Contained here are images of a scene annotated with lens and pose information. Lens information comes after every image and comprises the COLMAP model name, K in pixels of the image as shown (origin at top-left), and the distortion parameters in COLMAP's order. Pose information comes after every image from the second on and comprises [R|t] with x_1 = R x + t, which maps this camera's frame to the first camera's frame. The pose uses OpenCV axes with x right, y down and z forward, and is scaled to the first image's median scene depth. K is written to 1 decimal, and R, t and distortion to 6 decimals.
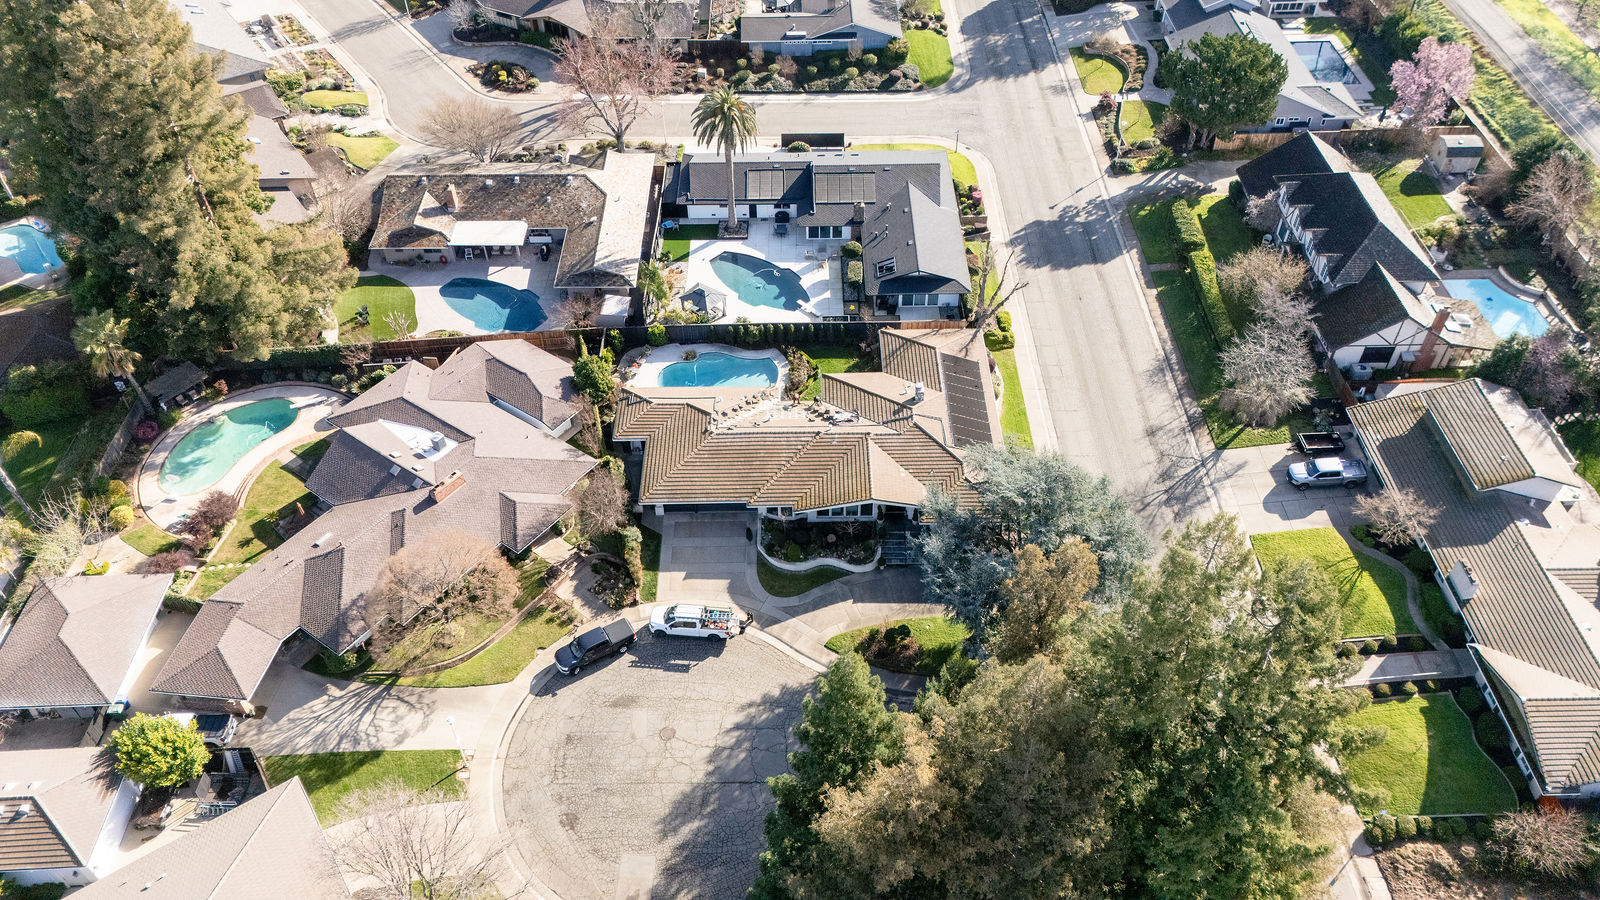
lens RADIAL K [[1181.2, 0, 800.0], [0, 1181.2, 450.0], [0, 0, 1]] dist [0.067531, -0.079151]
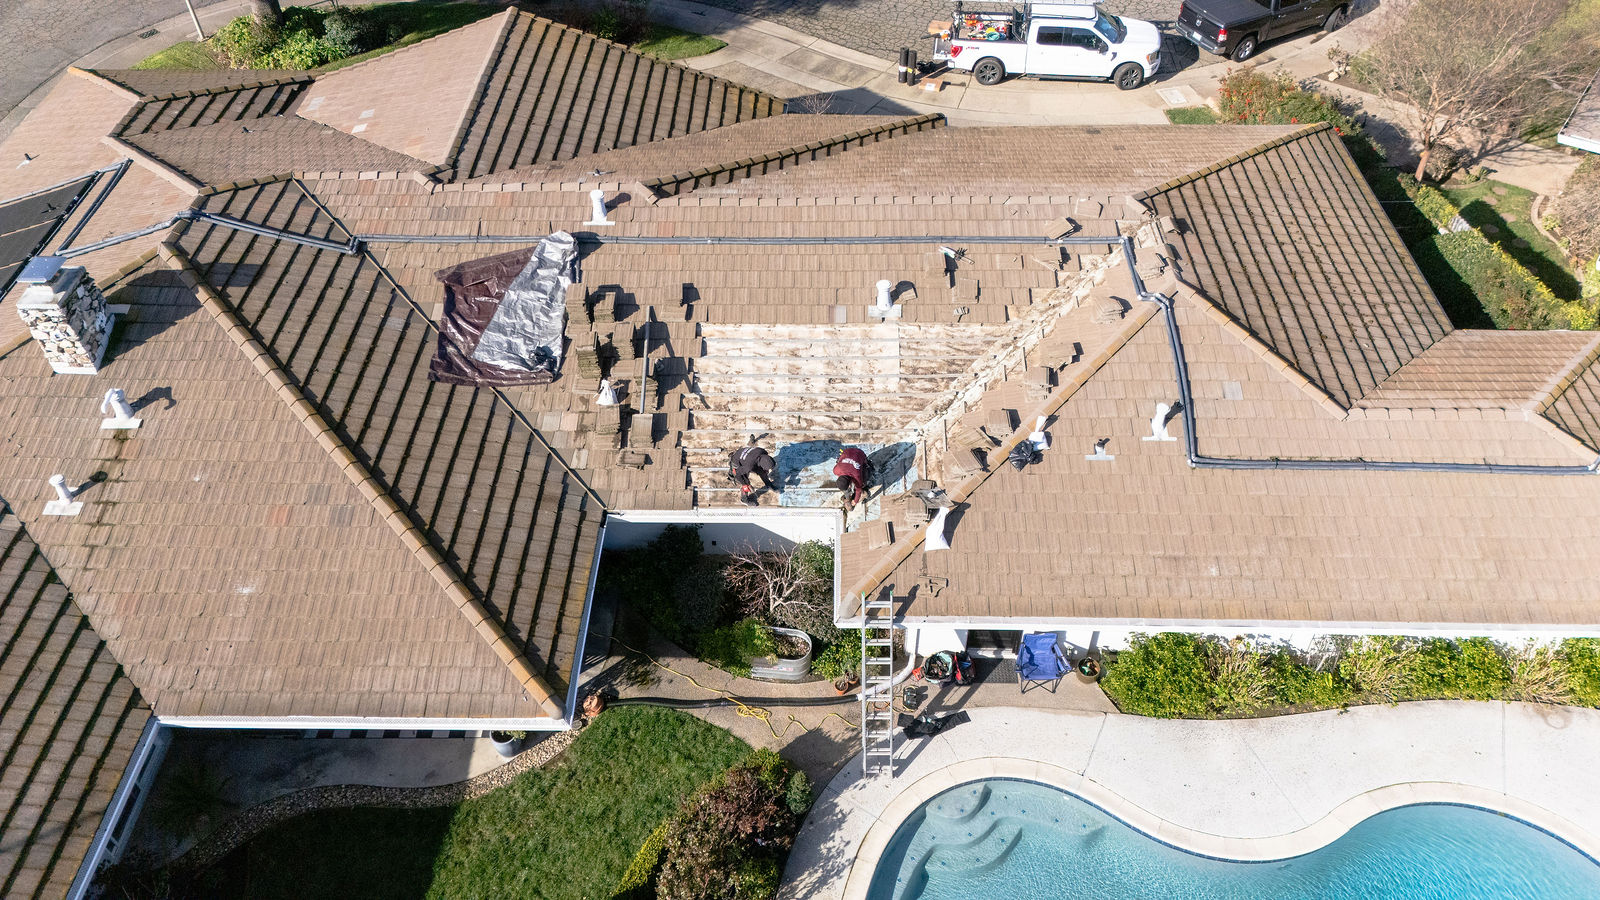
lens RADIAL K [[1170.5, 0, 806.5], [0, 1170.5, 451.8], [0, 0, 1]] dist [0.071826, -0.098262]
pose [[-0.999577, -0.002654, 0.028966, -0.018761], [0.028931, 0.012206, 0.999507, -0.235388], [-0.003006, 0.999922, -0.012124, 1.057613]]
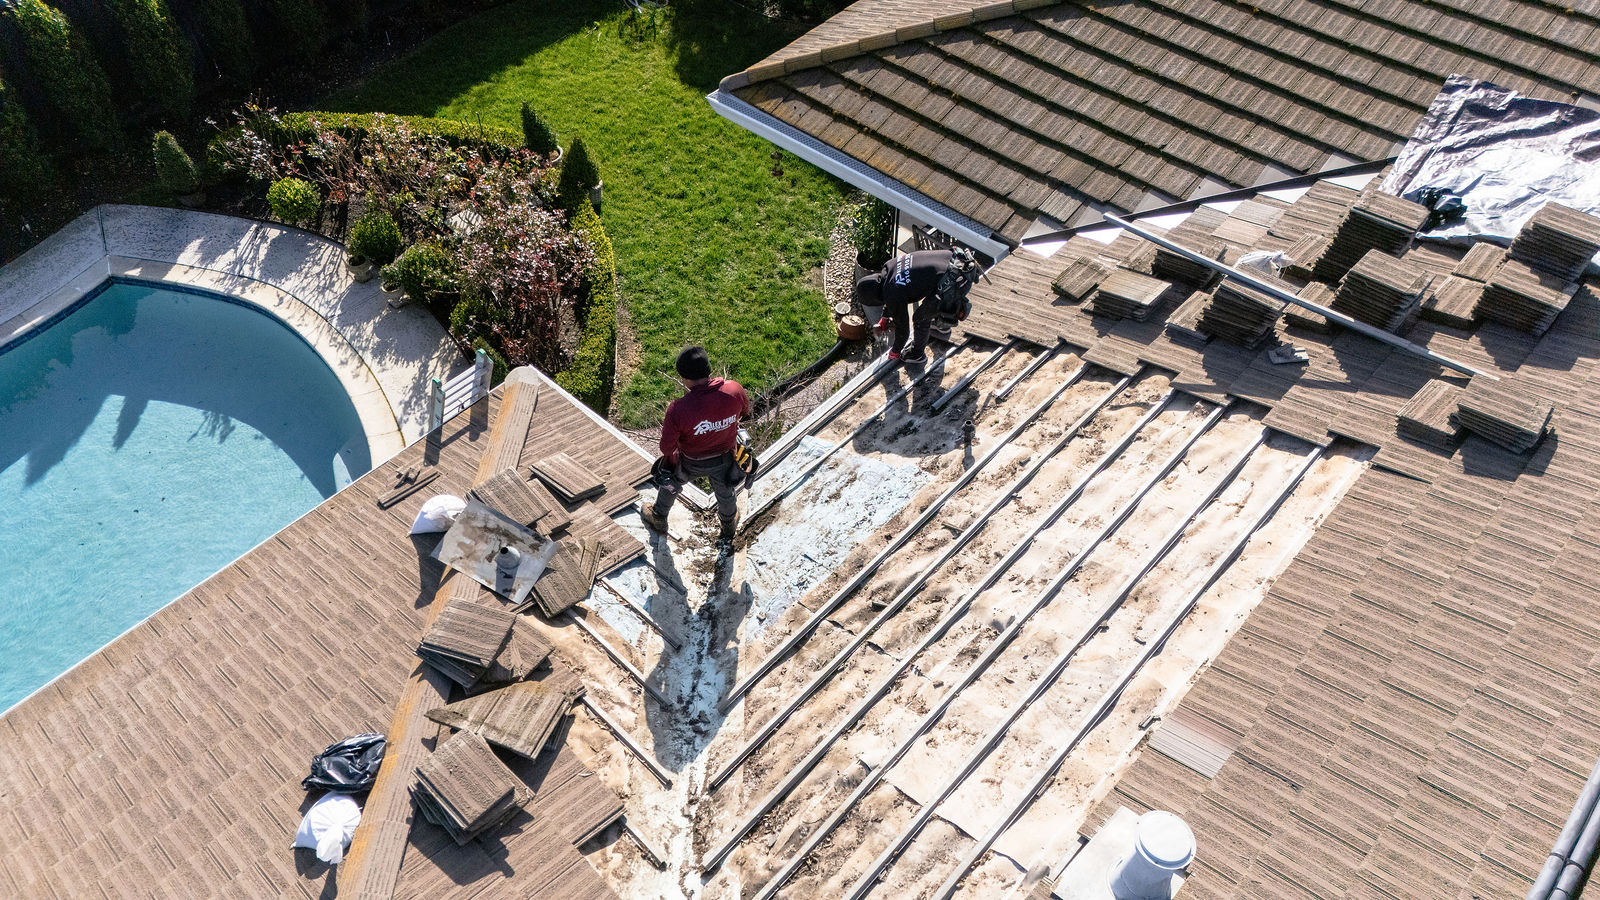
lens RADIAL K [[1170.5, 0, 806.5], [0, 1170.5, 451.8], [0, 0, 1]] dist [0.071826, -0.098262]
pose [[0.682004, -0.557251, 0.473648, -0.052178], [0.516014, 0.825593, 0.228311, -0.062512], [-0.518267, 0.088700, 0.850607, 0.988363]]
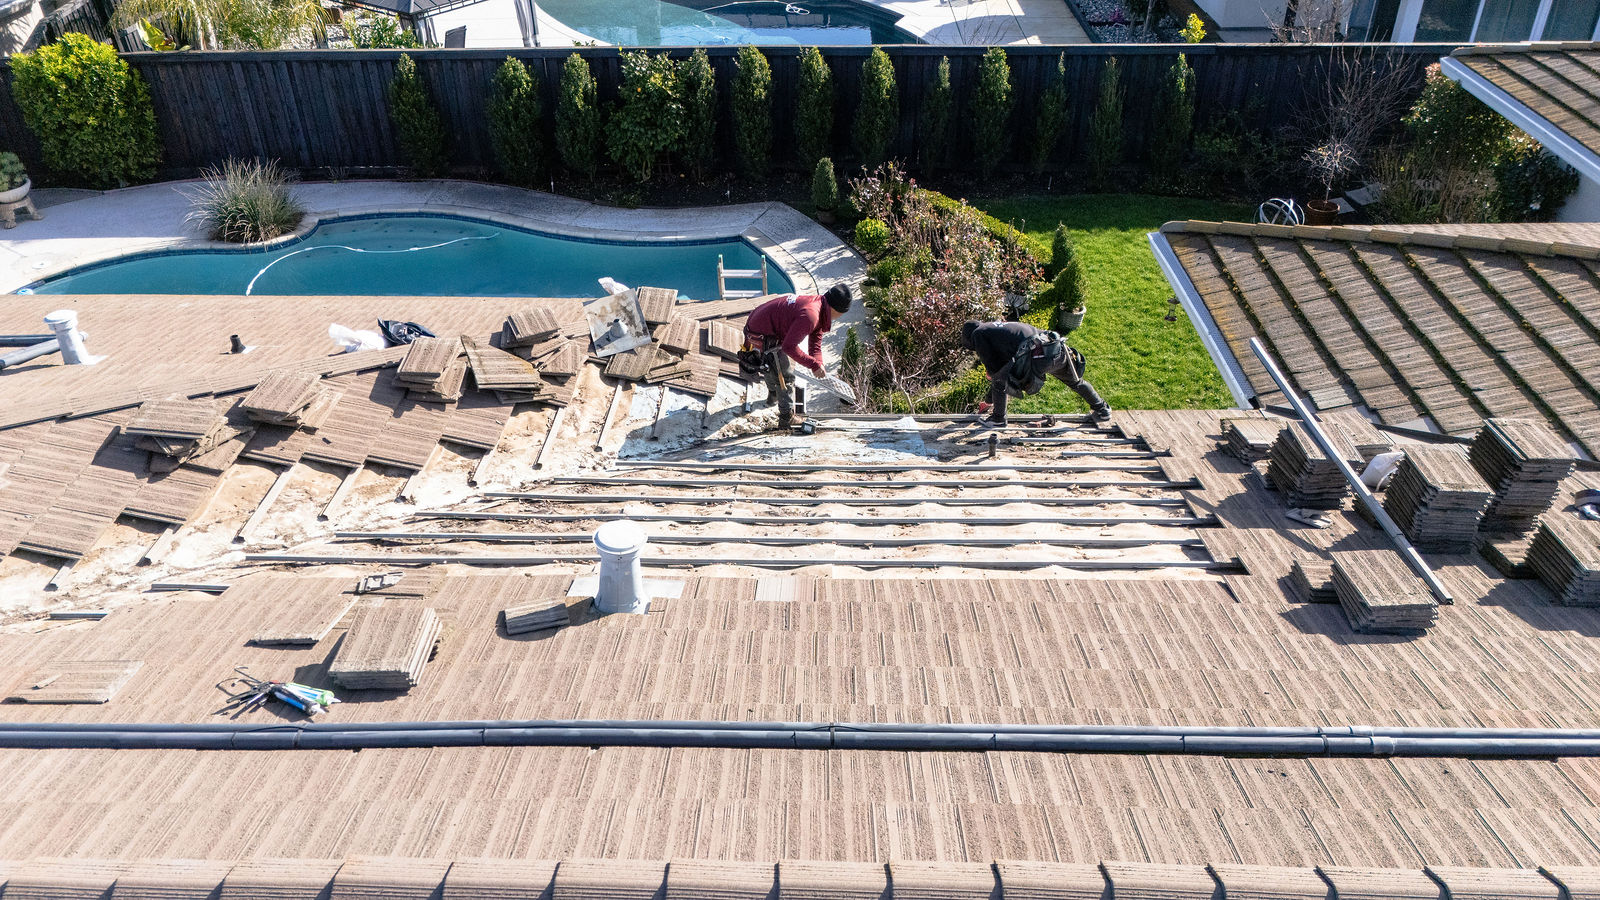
lens RADIAL K [[1205.8, 0, 800.0], [0, 1205.8, 450.0], [0, 0, 1]] dist [0.074881, -0.099052]
pose [[0.999720, 0.014013, -0.019078, -0.016397], [-0.017196, 0.983792, -0.178486, -0.022345], [0.016268, 0.178764, 0.983757, 0.966034]]
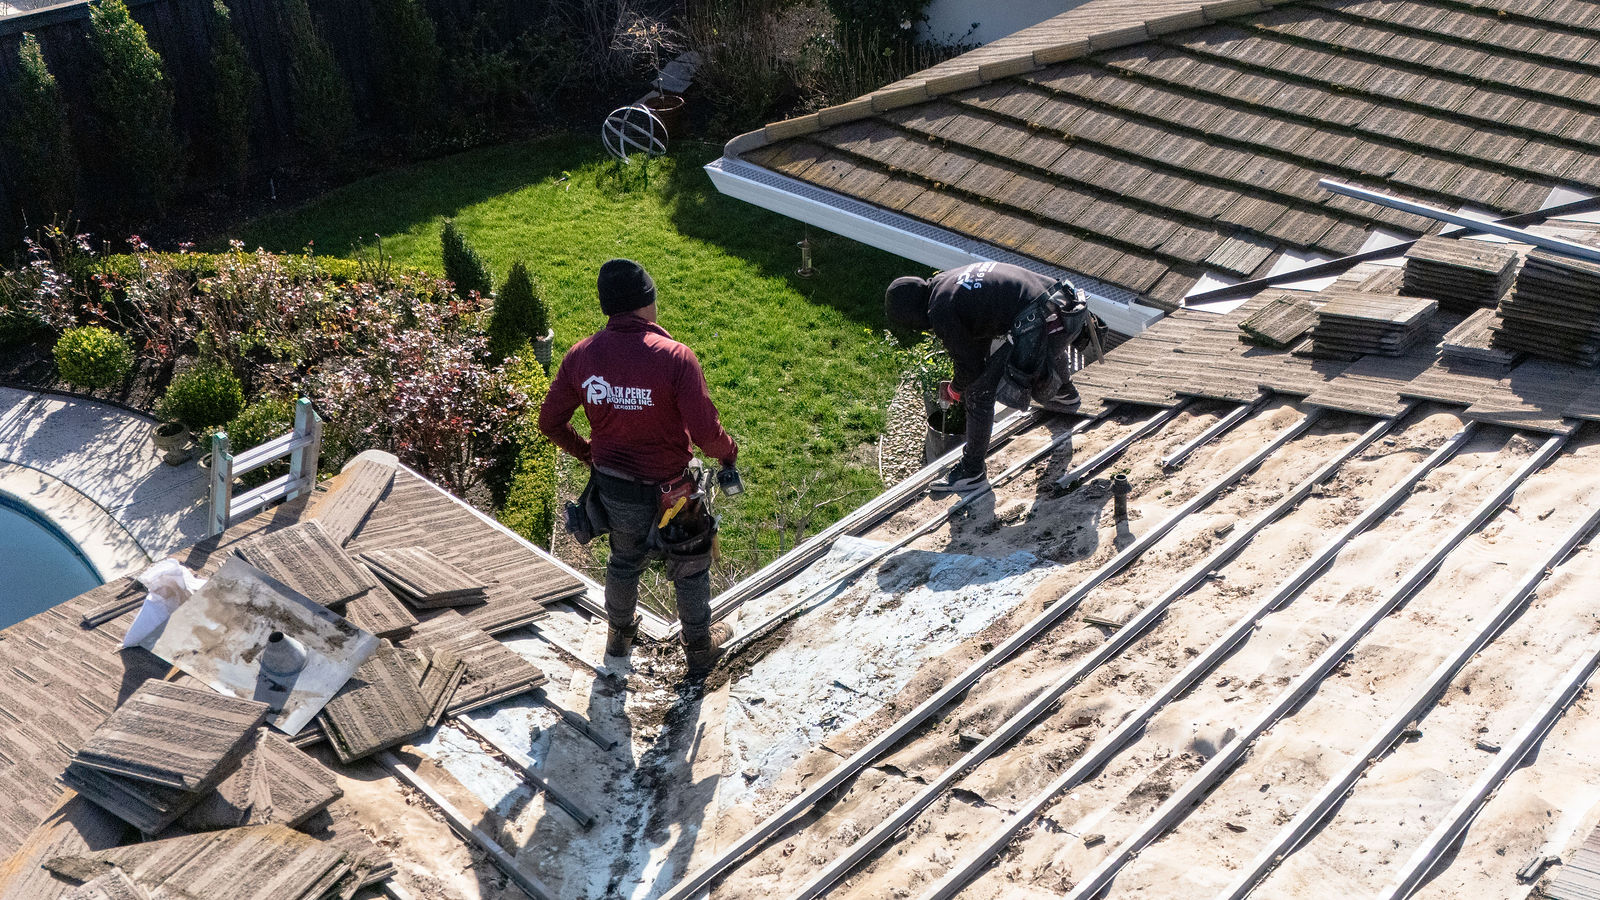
lens RADIAL K [[1609.0, 0, 855.3], [0, 1609.0, 402.4], [0, 0, 1]] dist [0.113105, -0.230299]
pose [[0.685750, -0.370256, 0.626623, -0.051760], [0.515648, 0.854749, -0.059253, -0.043703], [-0.513667, 0.363749, 0.777066, 1.005736]]
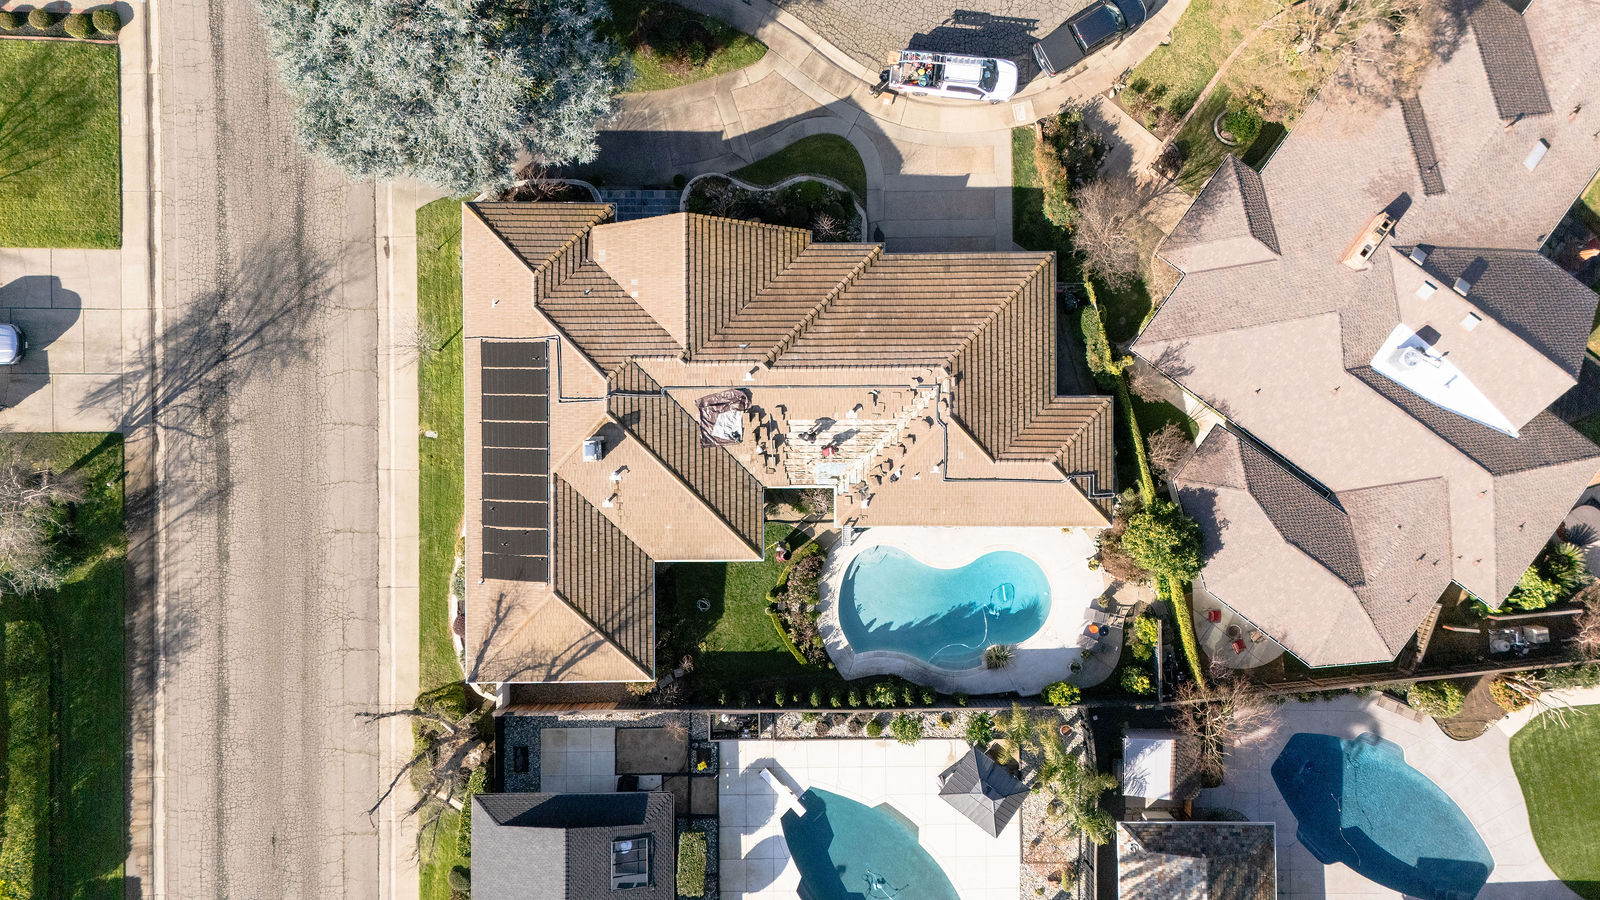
lens RADIAL K [[1205.8, 0, 800.0], [0, 1205.8, 450.0], [0, 0, 1]] dist [0.074881, -0.099052]
pose [[-0.999880, -0.001819, 0.015364, -0.009543], [0.012182, -0.704751, 0.709350, -0.480747], [0.009537, 0.709452, 0.704689, 0.604034]]
